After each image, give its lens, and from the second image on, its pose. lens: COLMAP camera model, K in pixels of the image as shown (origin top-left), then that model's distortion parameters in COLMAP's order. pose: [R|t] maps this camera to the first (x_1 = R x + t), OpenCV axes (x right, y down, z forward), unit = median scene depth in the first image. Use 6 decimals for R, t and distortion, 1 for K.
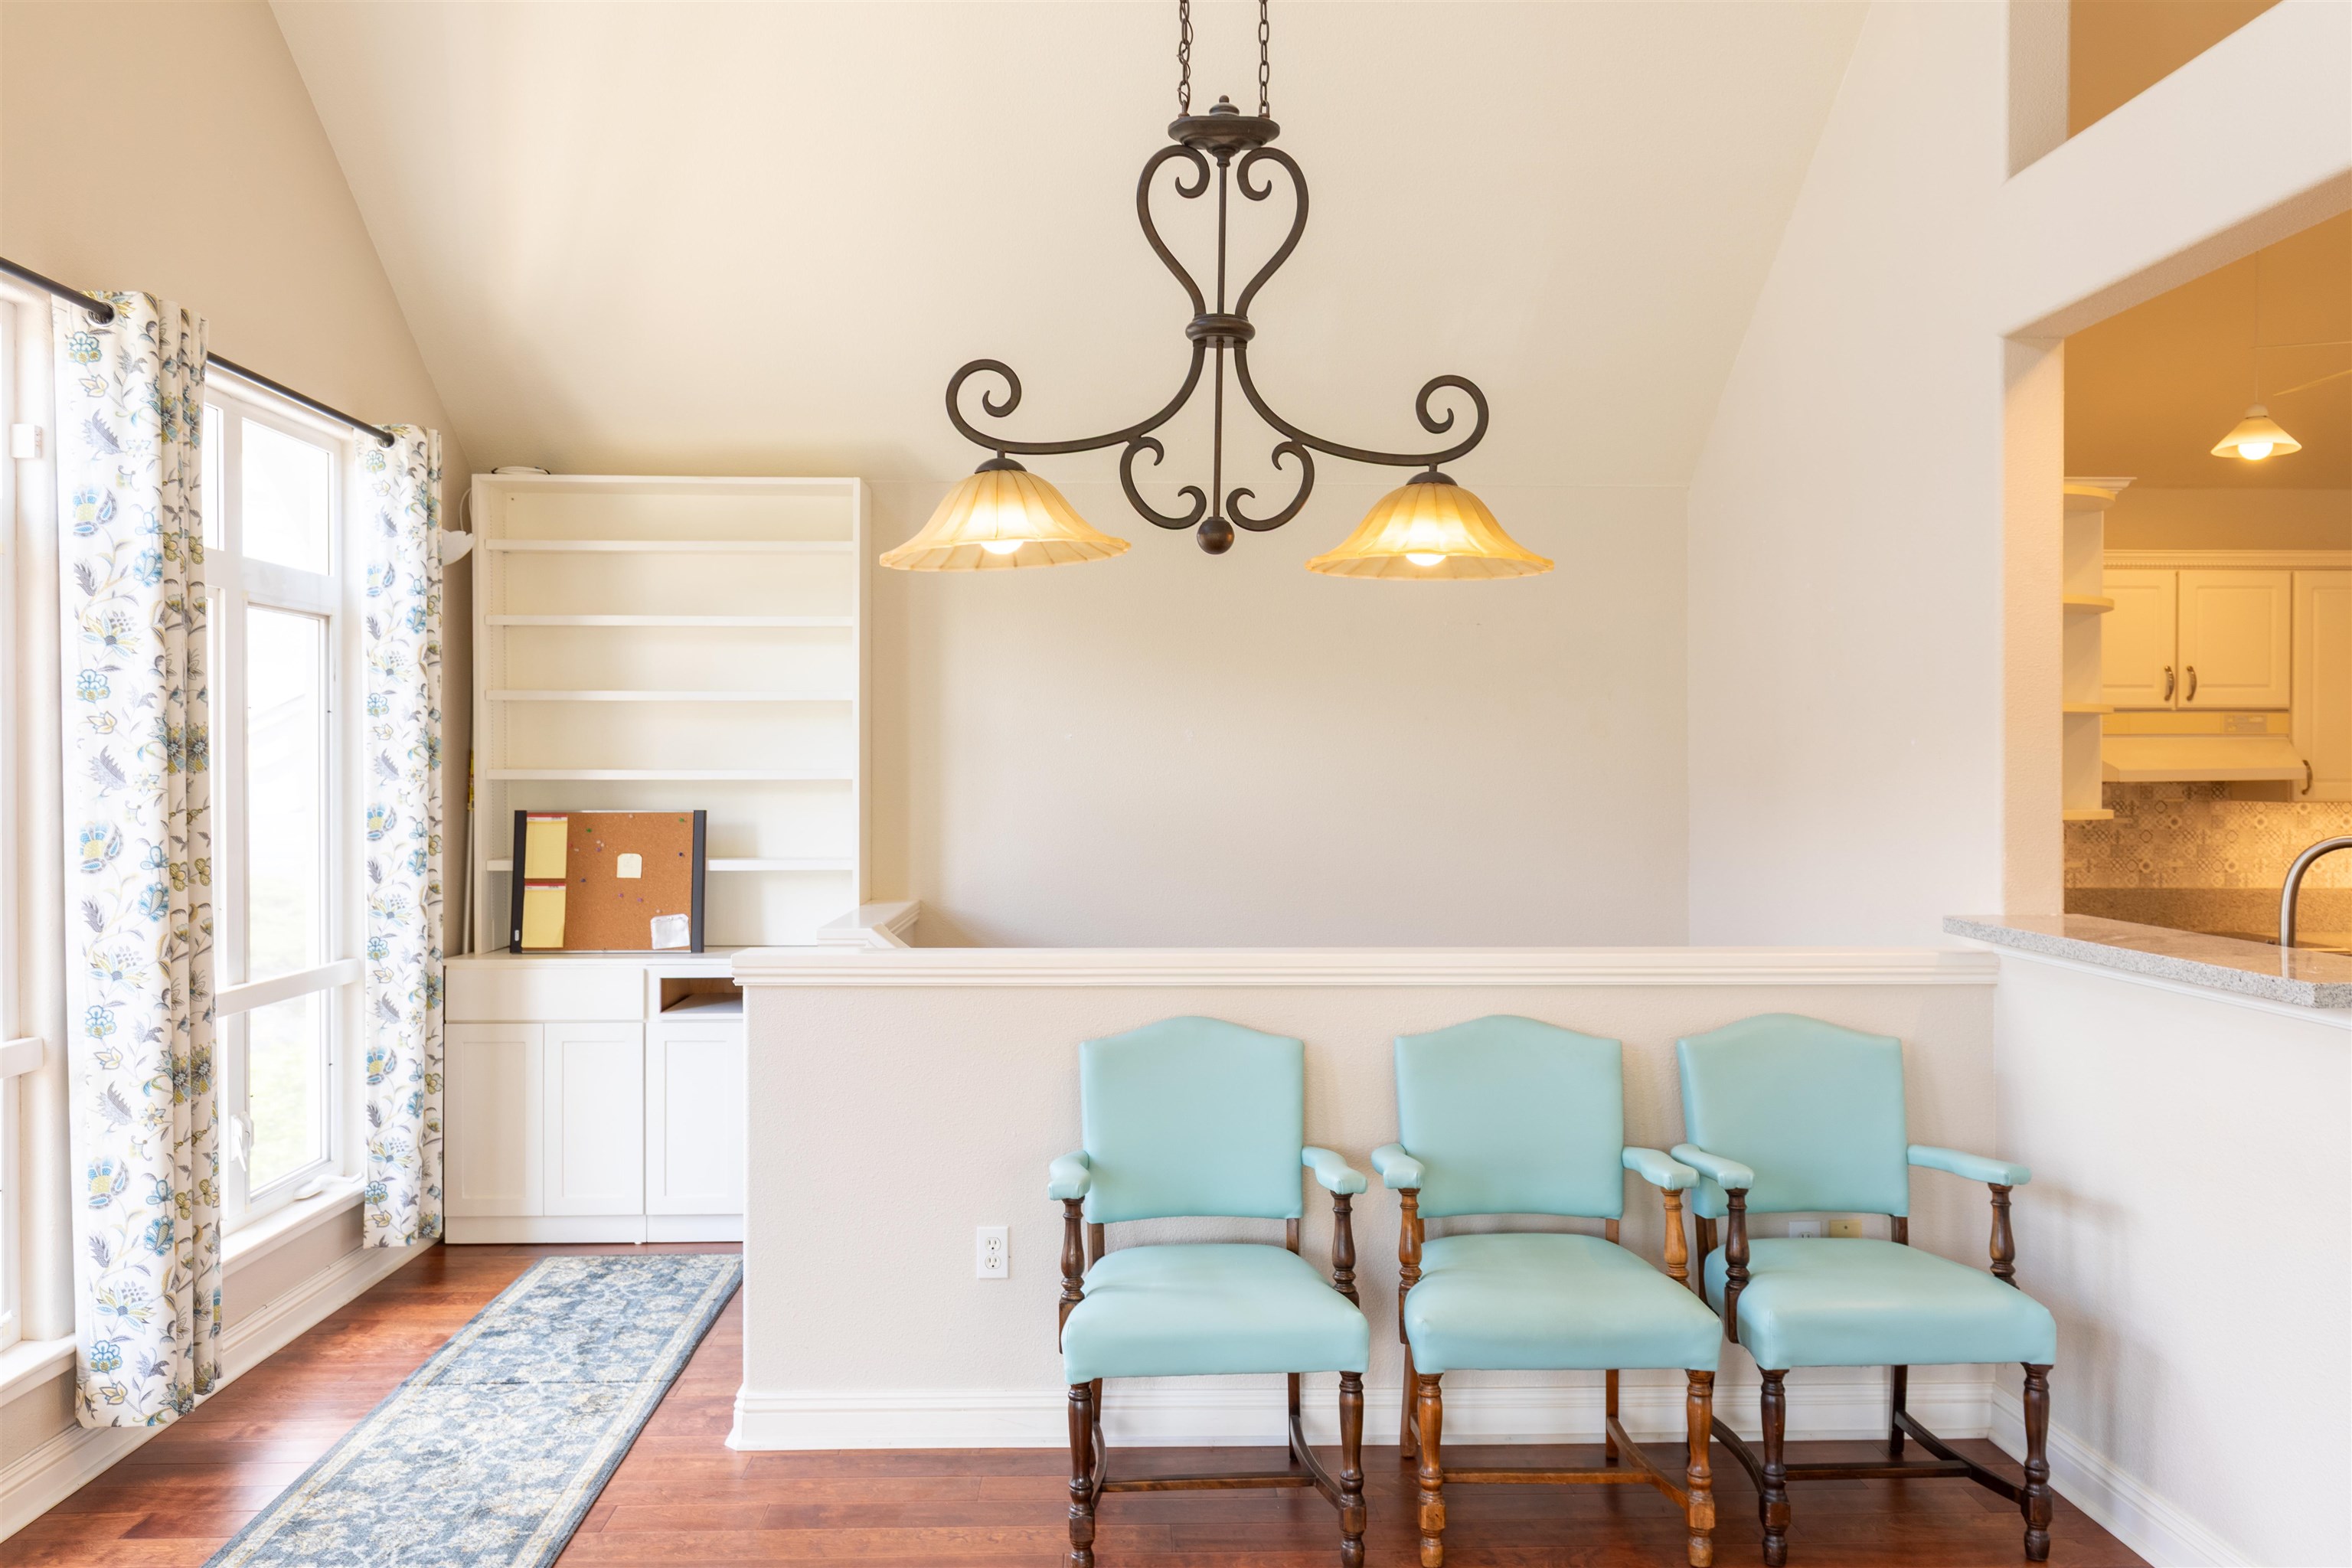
lens RADIAL K [[1851.6, 0, 1176.0], [0, 1851.6, 784.0], [0, 0, 1]] dist [0.004874, 0.002001]
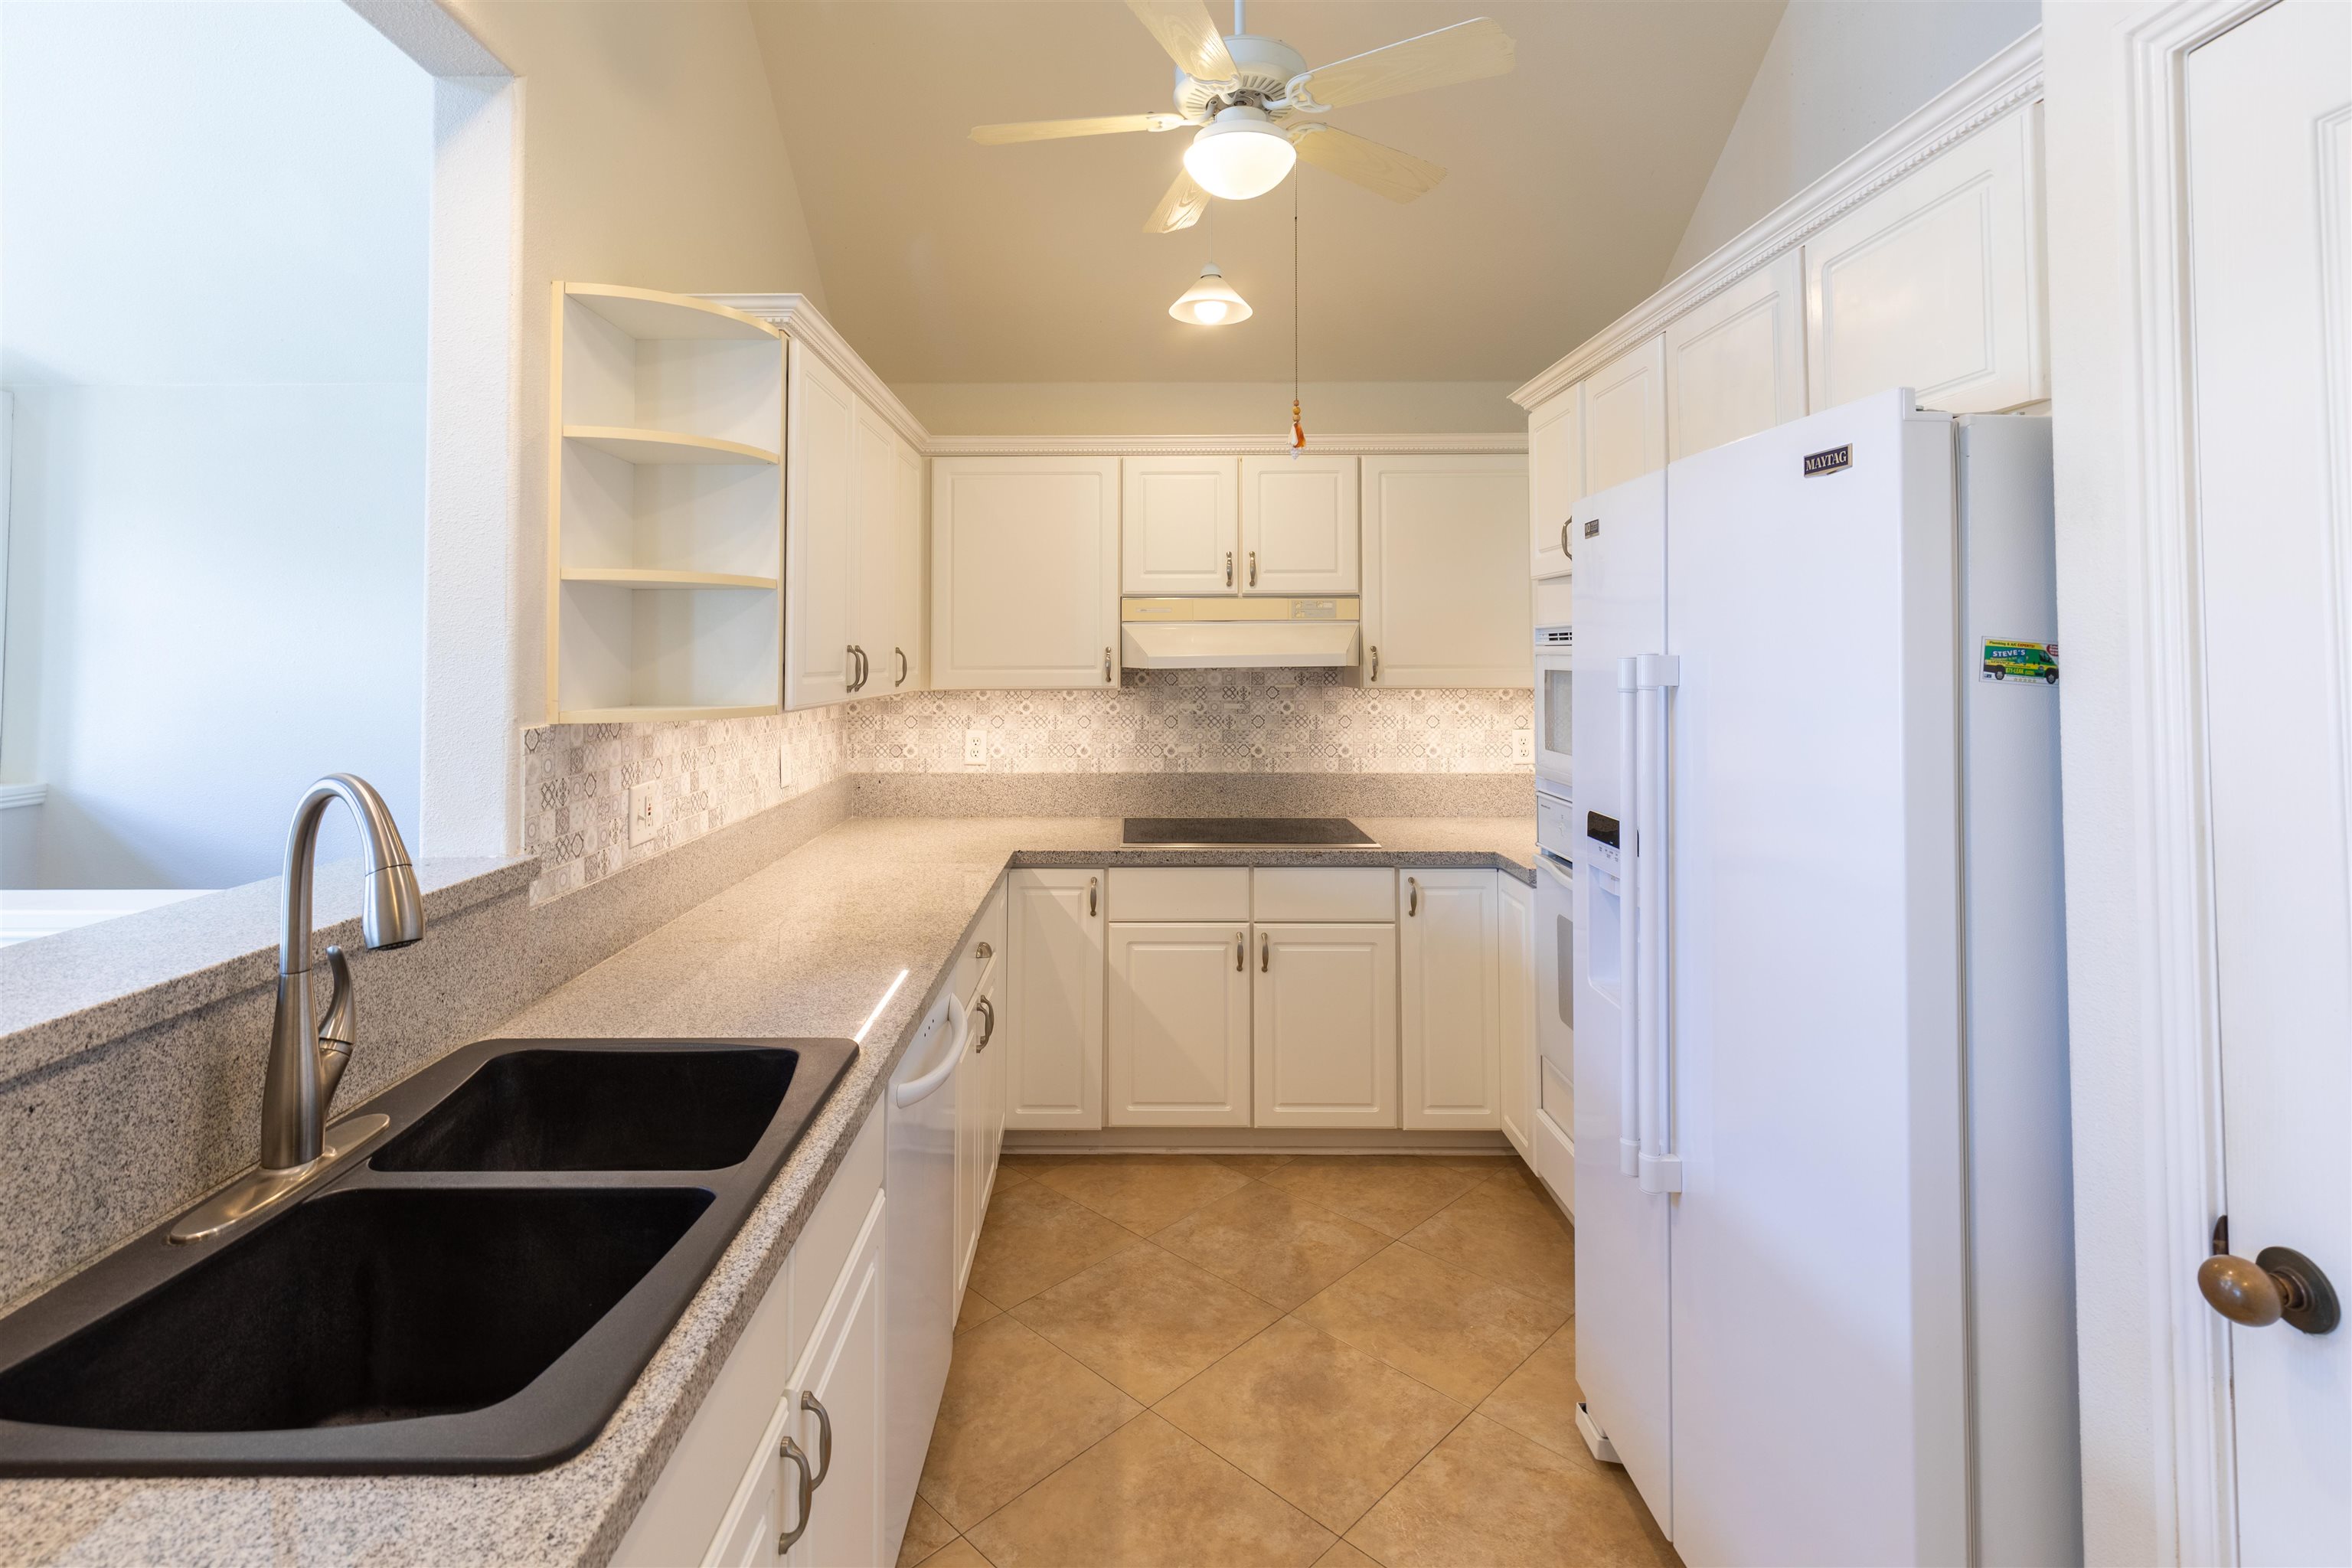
lens RADIAL K [[1112.1, 0, 1129.3], [0, 1112.1, 623.4], [0, 0, 1]] dist [-0.000127, -0.000492]
pose [[0.997451, -0.004349, -0.071221, 0.497301], [0.001619, 0.999264, -0.038336, -0.002414], [0.071335, 0.038123, 0.996724, 0.384439]]
